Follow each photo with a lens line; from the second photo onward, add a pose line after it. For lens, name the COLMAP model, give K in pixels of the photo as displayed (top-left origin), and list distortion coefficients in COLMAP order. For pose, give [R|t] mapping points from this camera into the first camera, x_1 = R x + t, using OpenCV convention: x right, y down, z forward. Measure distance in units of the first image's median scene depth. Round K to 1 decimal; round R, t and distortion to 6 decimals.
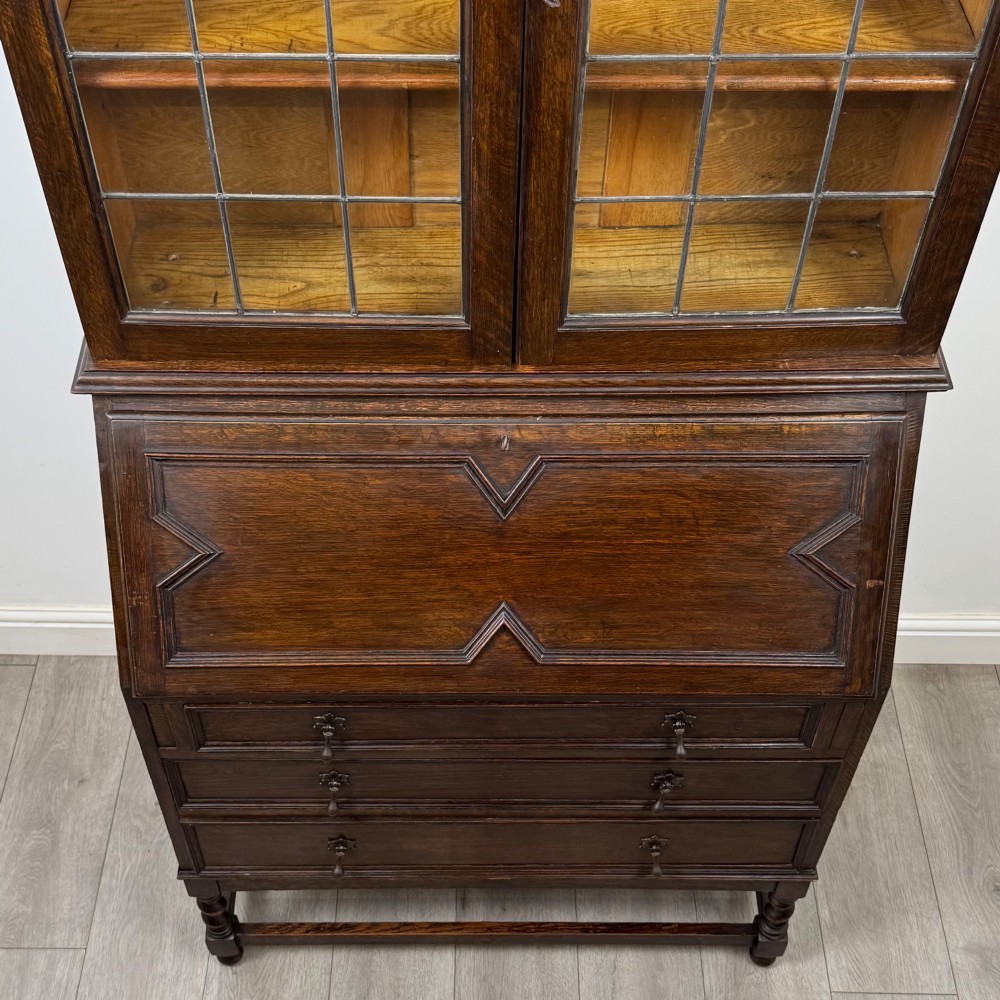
lens RADIAL K [[1463.0, 0, 472.2], [0, 1463.0, 541.3], [0, 0, 1]] dist [-0.018752, 0.000000]
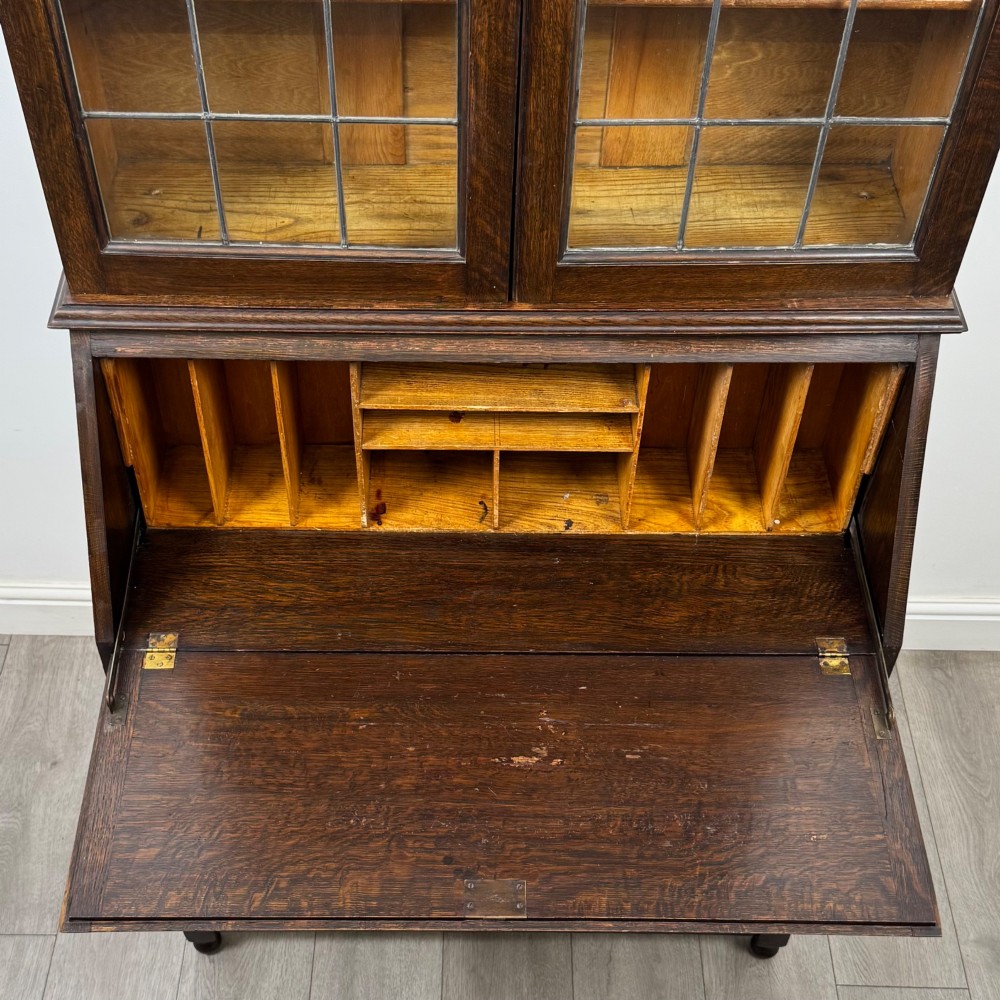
lens RADIAL K [[1463.0, 0, 460.6], [0, 1463.0, 624.9], [0, 0, 1]] dist [-0.018752, 0.000000]
pose [[0.999967, 0.007173, 0.003873, -0.006381], [-0.007083, 0.999715, -0.022781, 0.112007], [-0.004036, 0.022753, 0.999733, 0.046417]]
